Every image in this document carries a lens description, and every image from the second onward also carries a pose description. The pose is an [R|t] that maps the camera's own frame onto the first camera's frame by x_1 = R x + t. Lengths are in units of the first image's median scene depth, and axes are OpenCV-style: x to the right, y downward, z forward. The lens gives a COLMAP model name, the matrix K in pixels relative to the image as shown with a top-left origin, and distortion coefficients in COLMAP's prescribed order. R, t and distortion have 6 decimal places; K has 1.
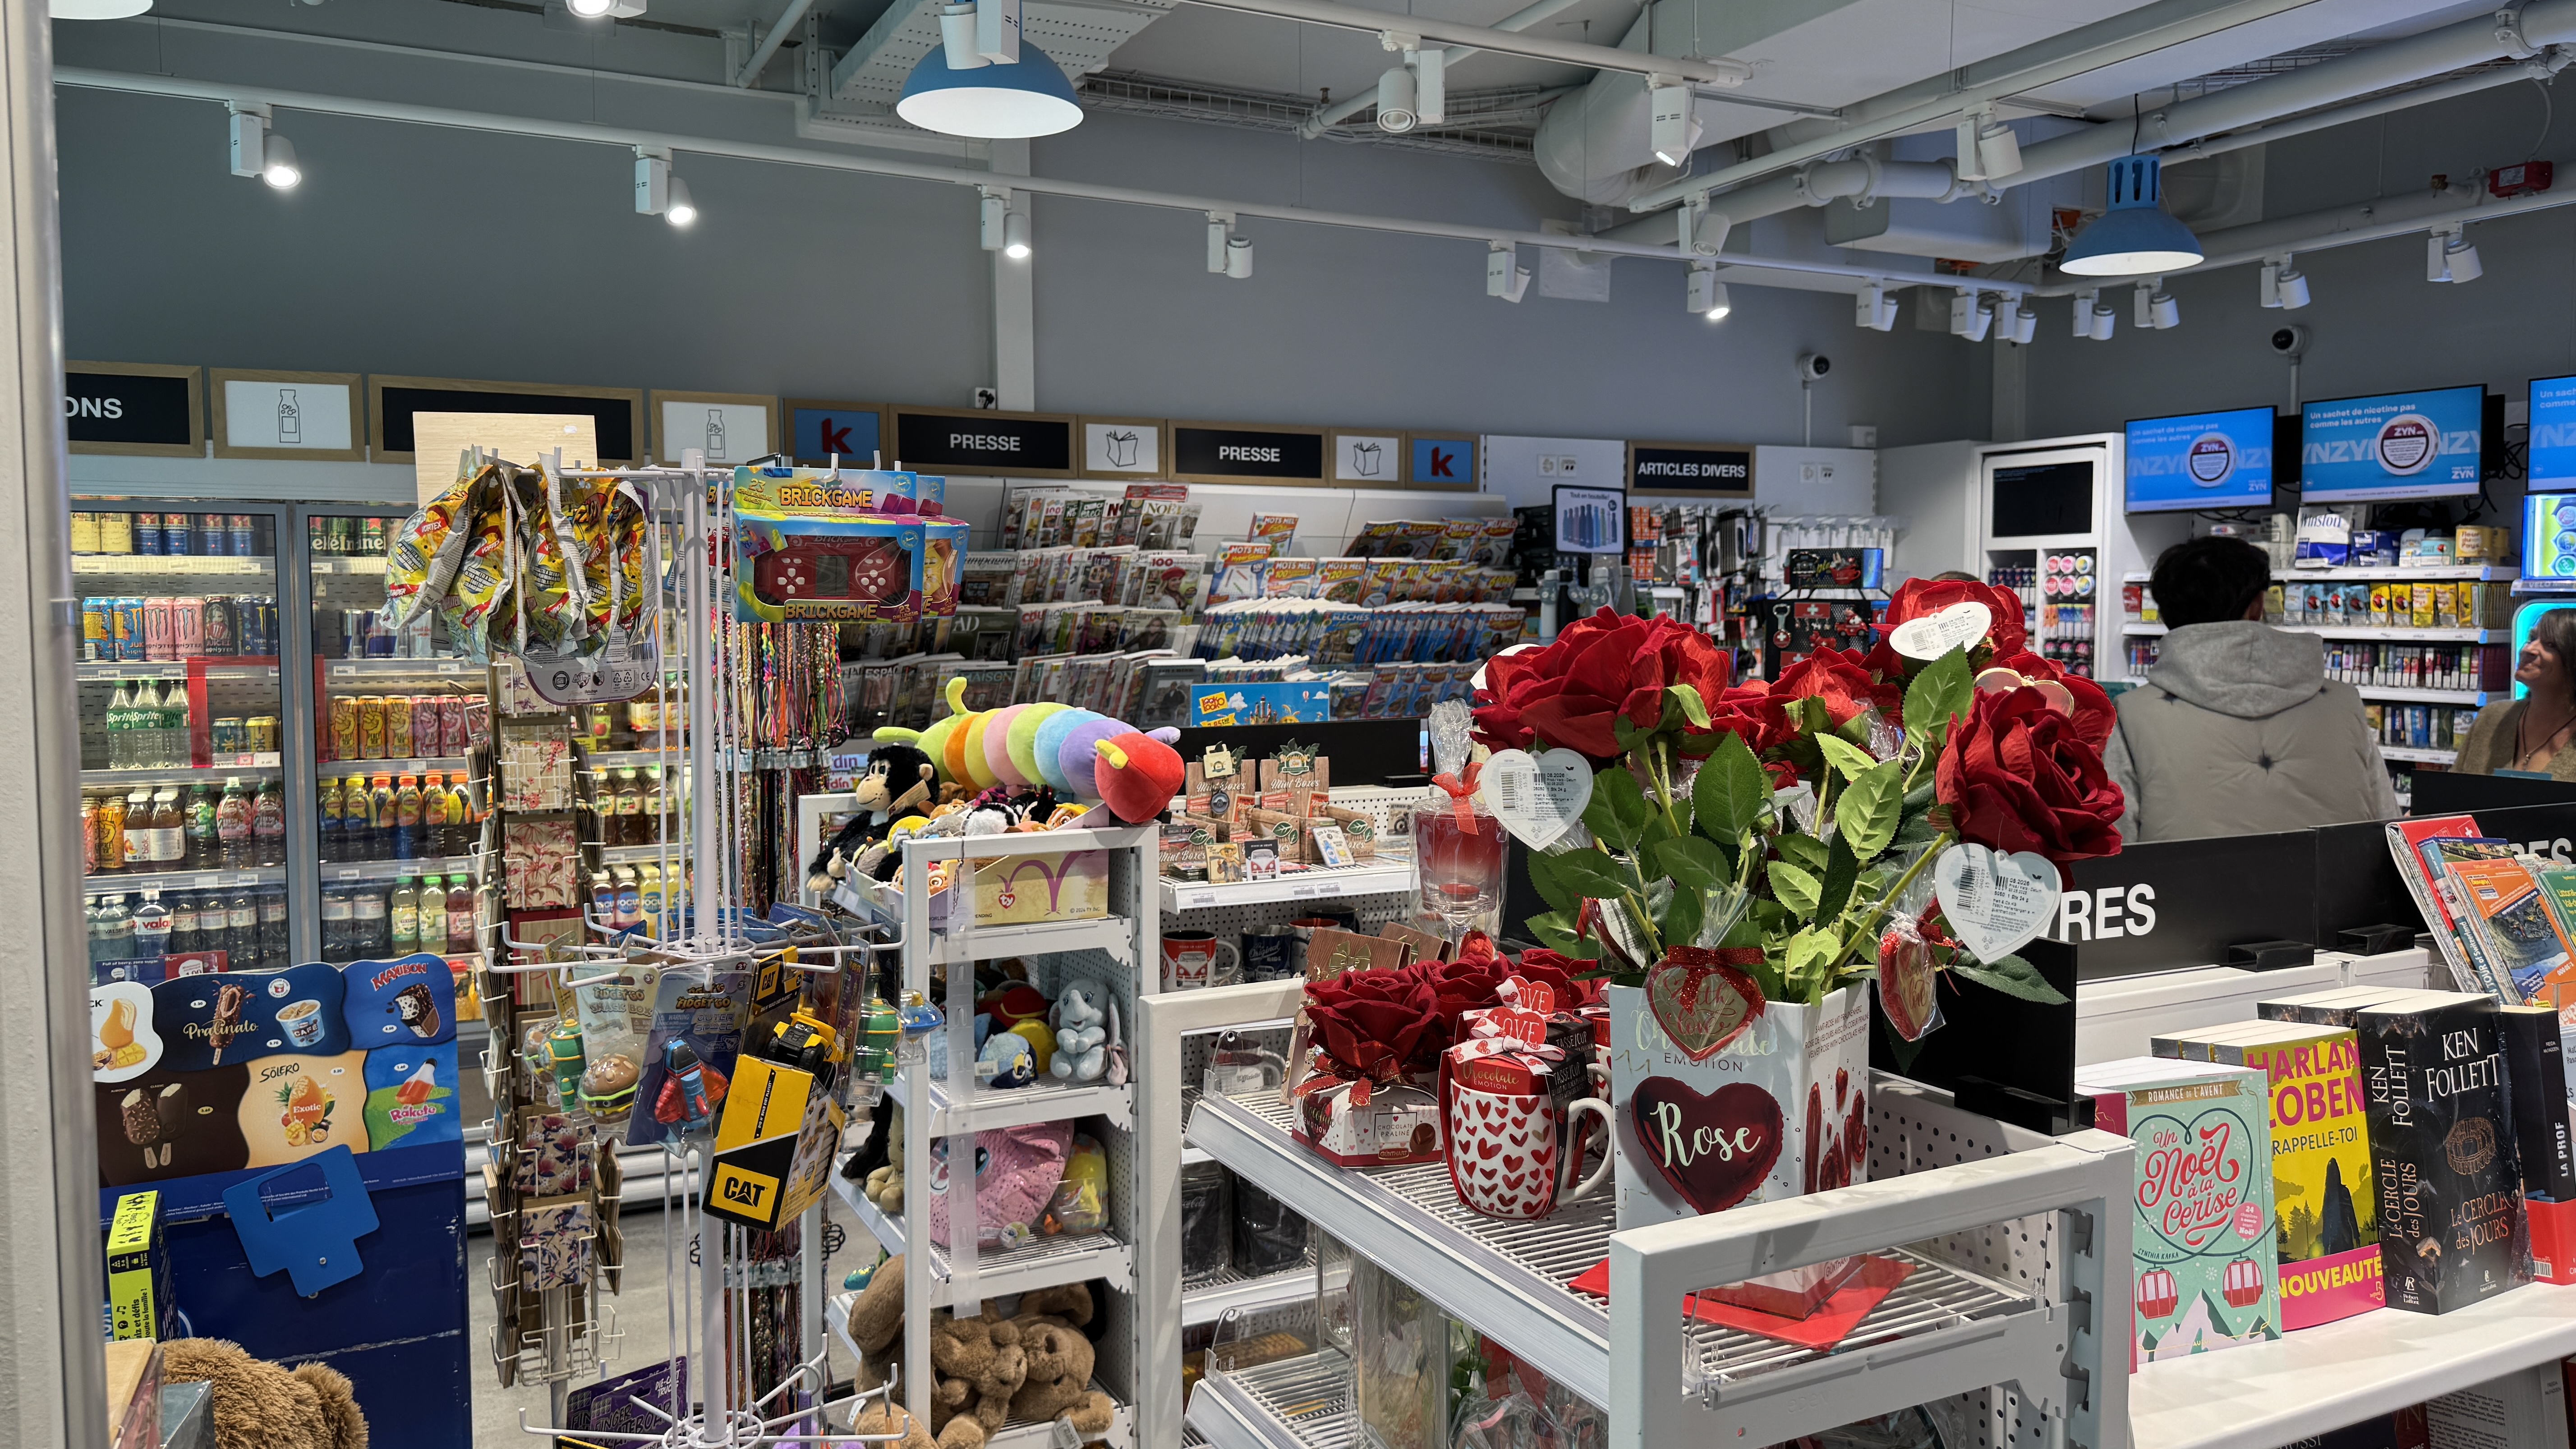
lens RADIAL K [[1872.9, 0, 1288.0], [0, 1872.9, 724.5], [0, 0, 1]] dist [0.109210, -0.178093]
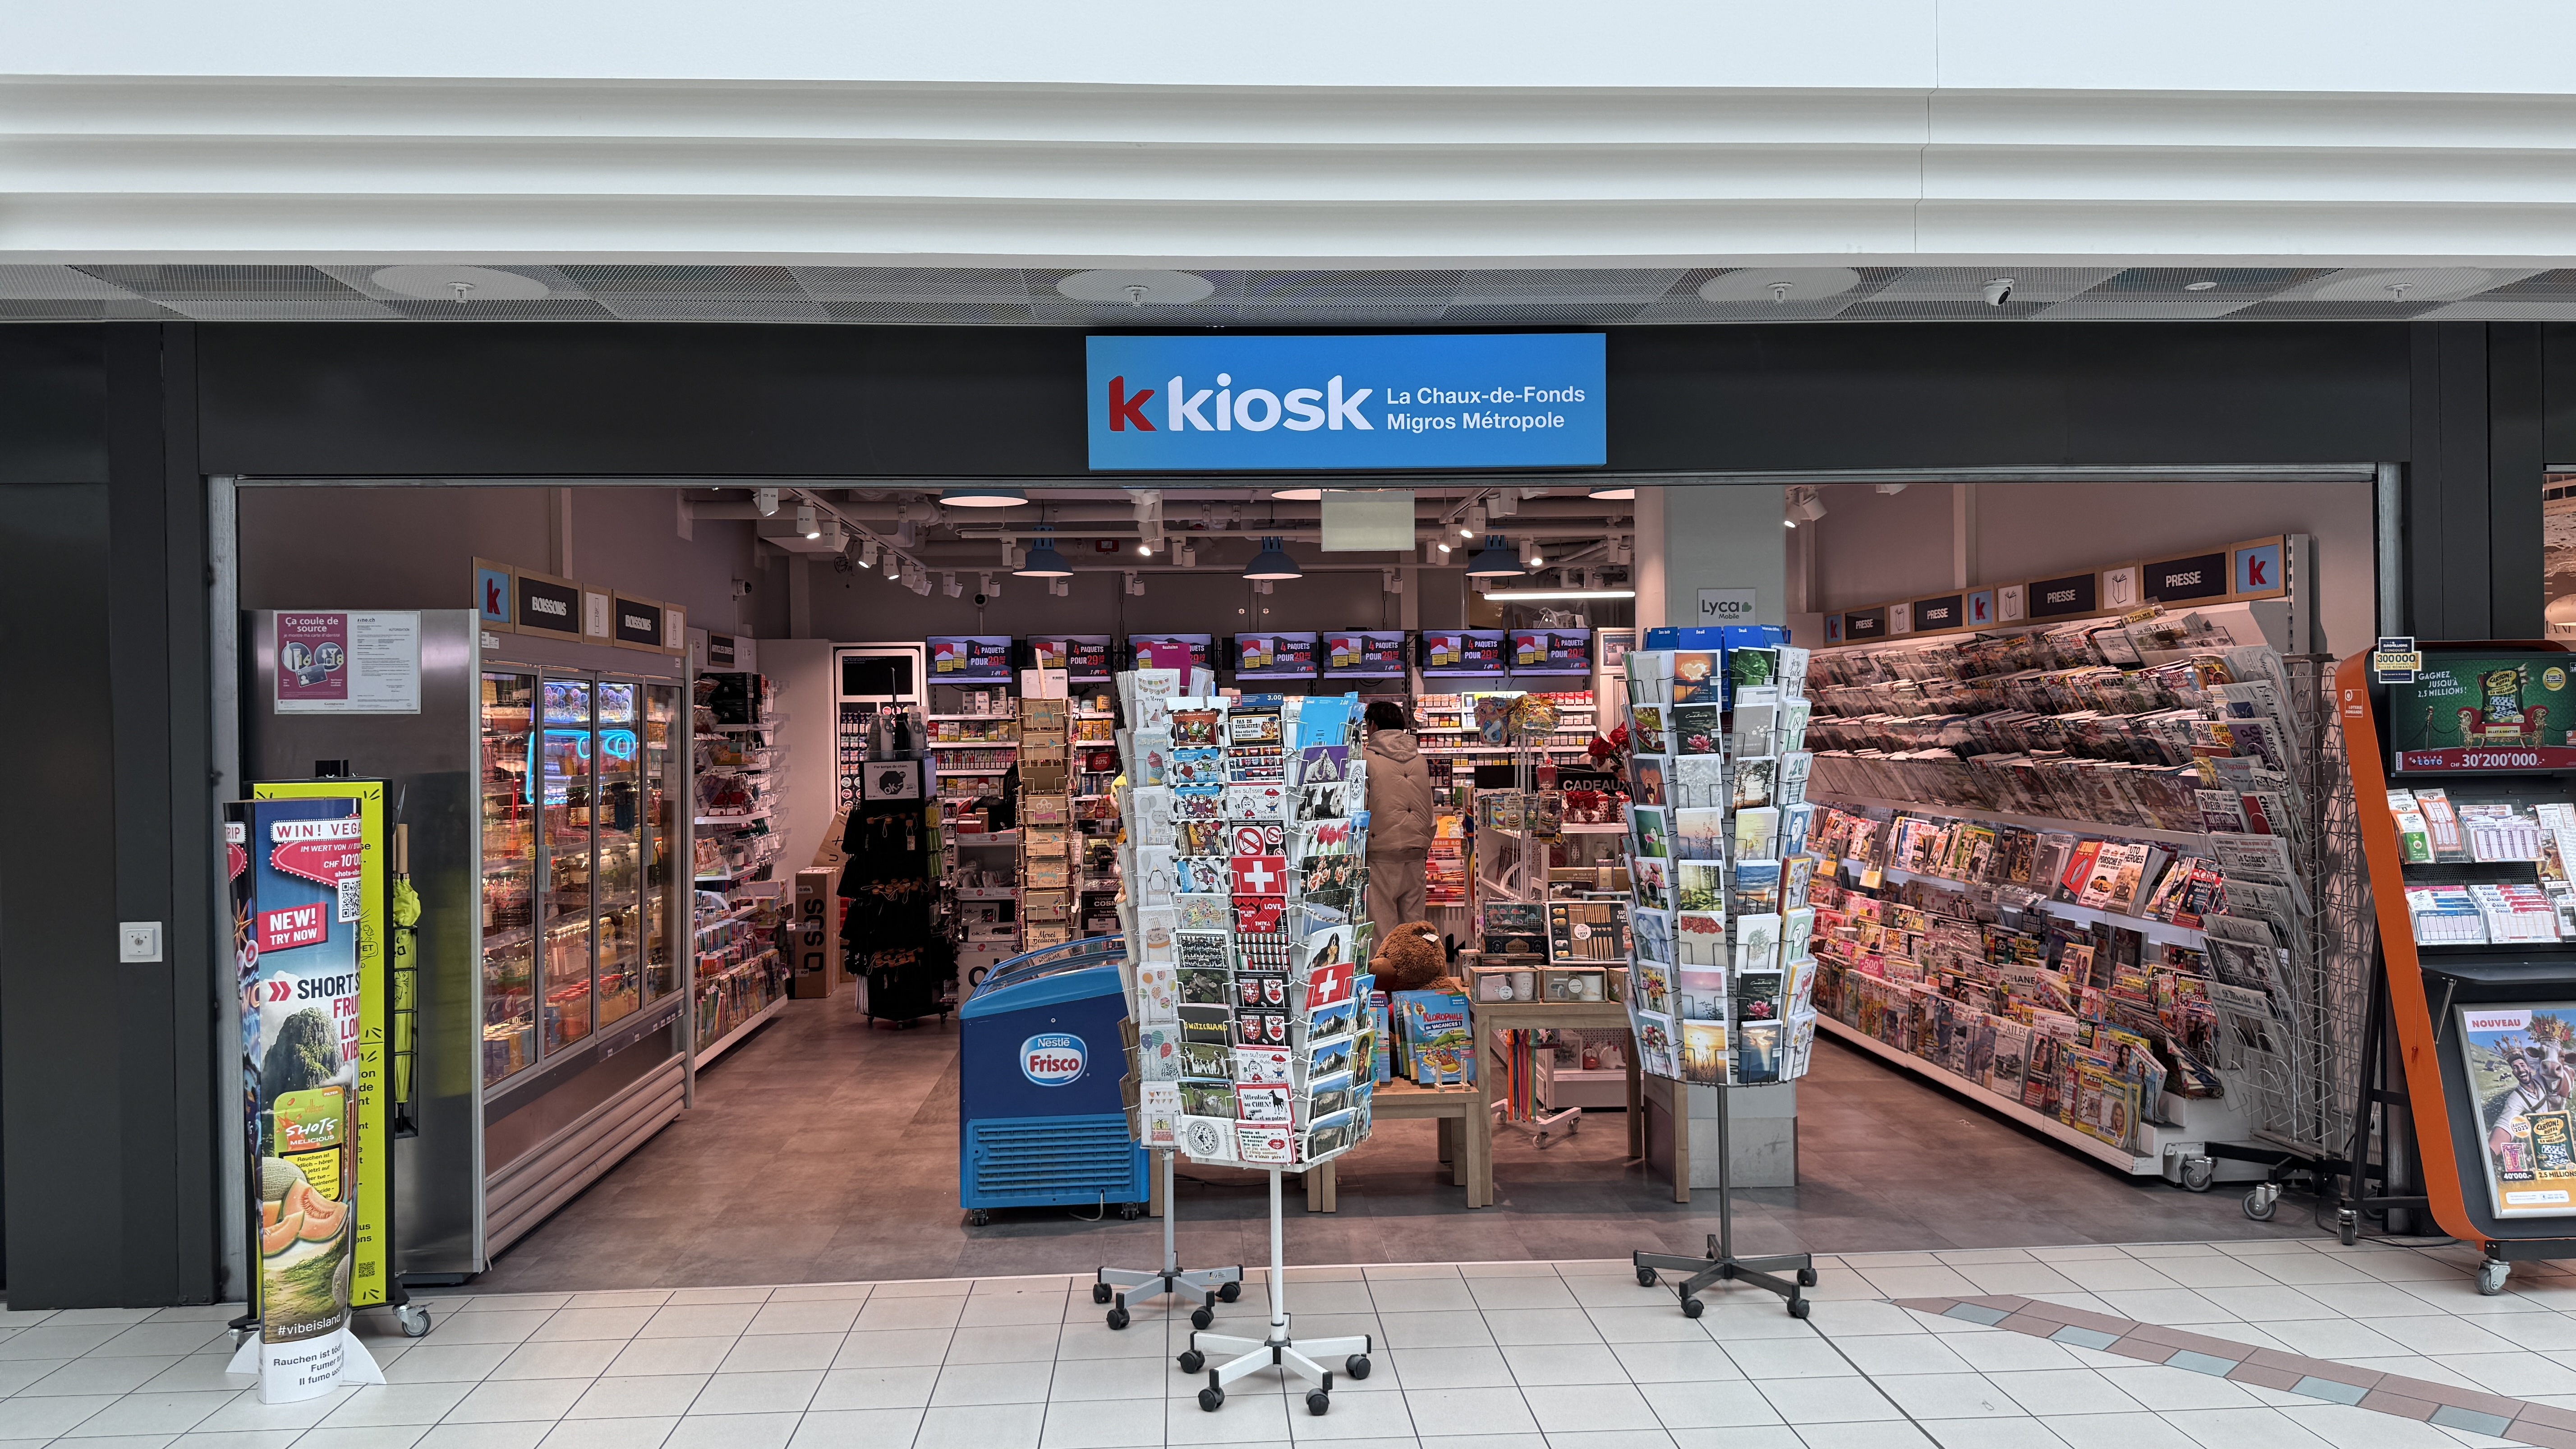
lens RADIAL K [[1872.9, 0, 1288.0], [0, 1872.9, 724.5], [0, 0, 1]] dist [0.109210, -0.178093]
pose [[0.398351, -0.005872, 0.917214, -1.279298], [0.073696, 0.996951, -0.025624, 0.003347], [-0.914268, 0.077802, 0.397570, -0.074366]]
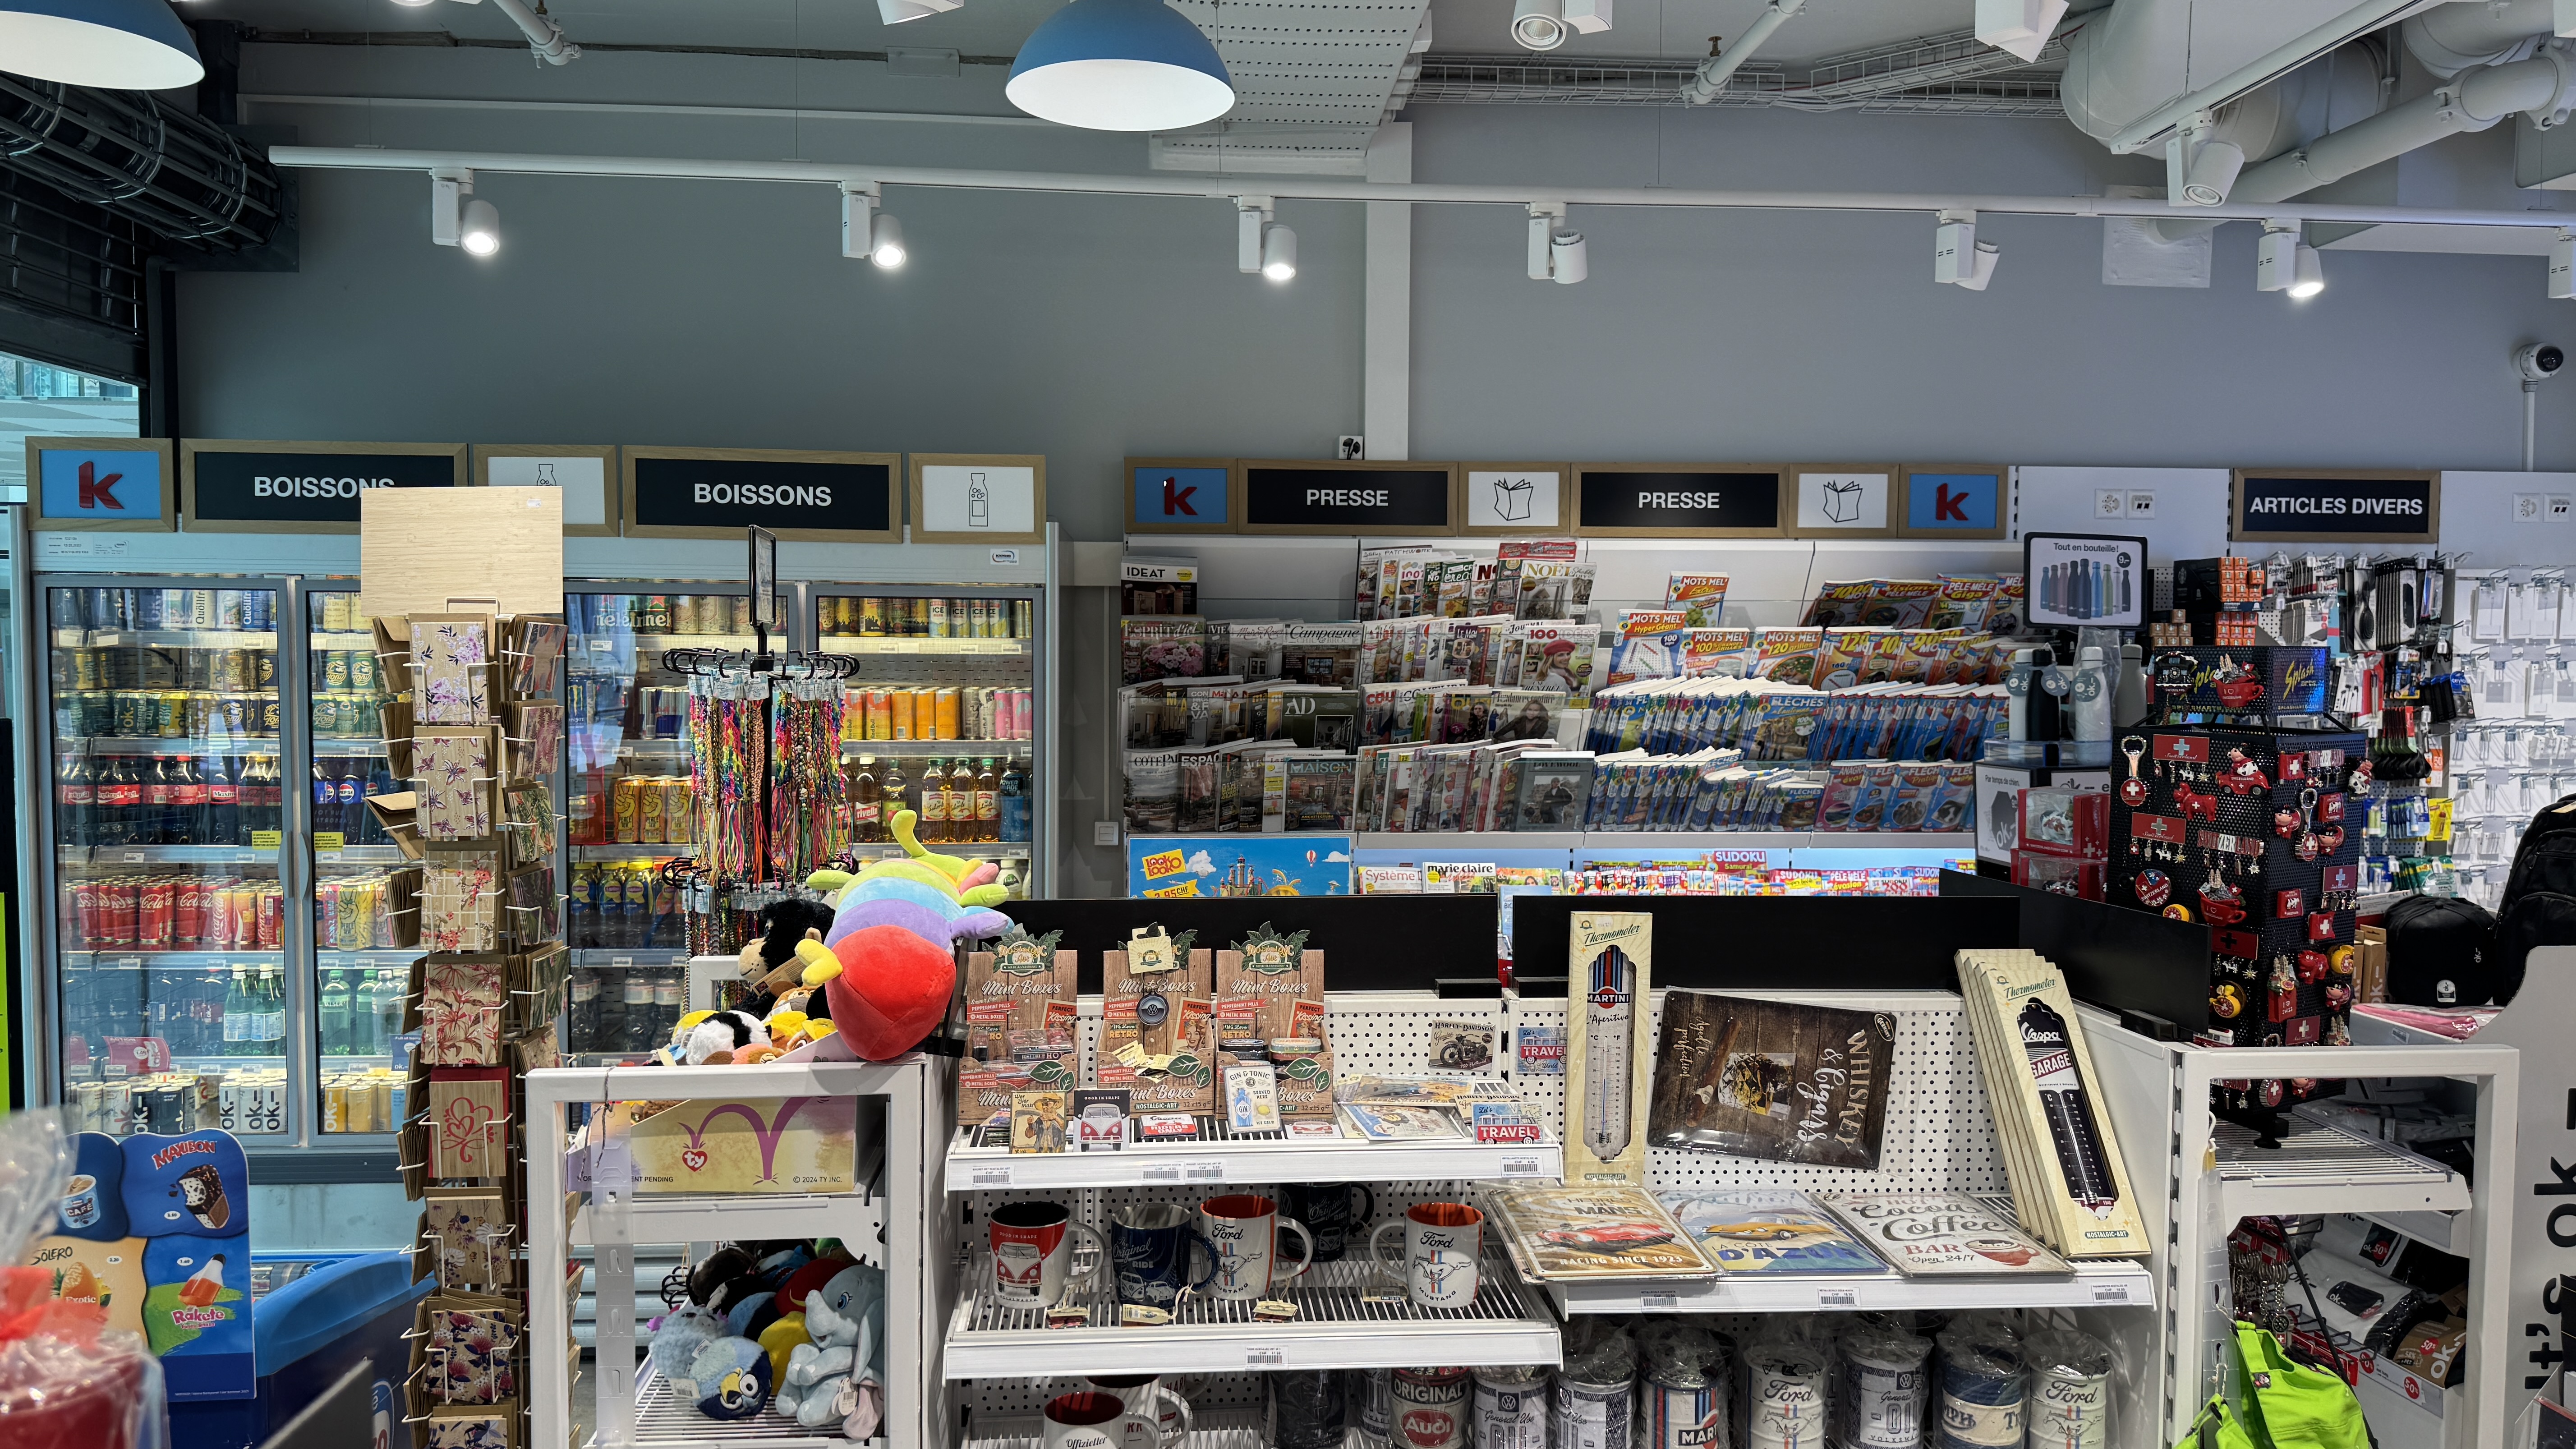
lens RADIAL K [[1848.6, 0, 1288.0], [0, 1848.6, 724.5], [0, 0, 1]] dist [0.108515, -0.180188]
pose [[0.922177, 0.022695, -0.386102, 0.147566], [-0.031554, 0.999364, -0.016623, -0.029428], [0.385479, 0.027512, 0.922307, 0.200602]]
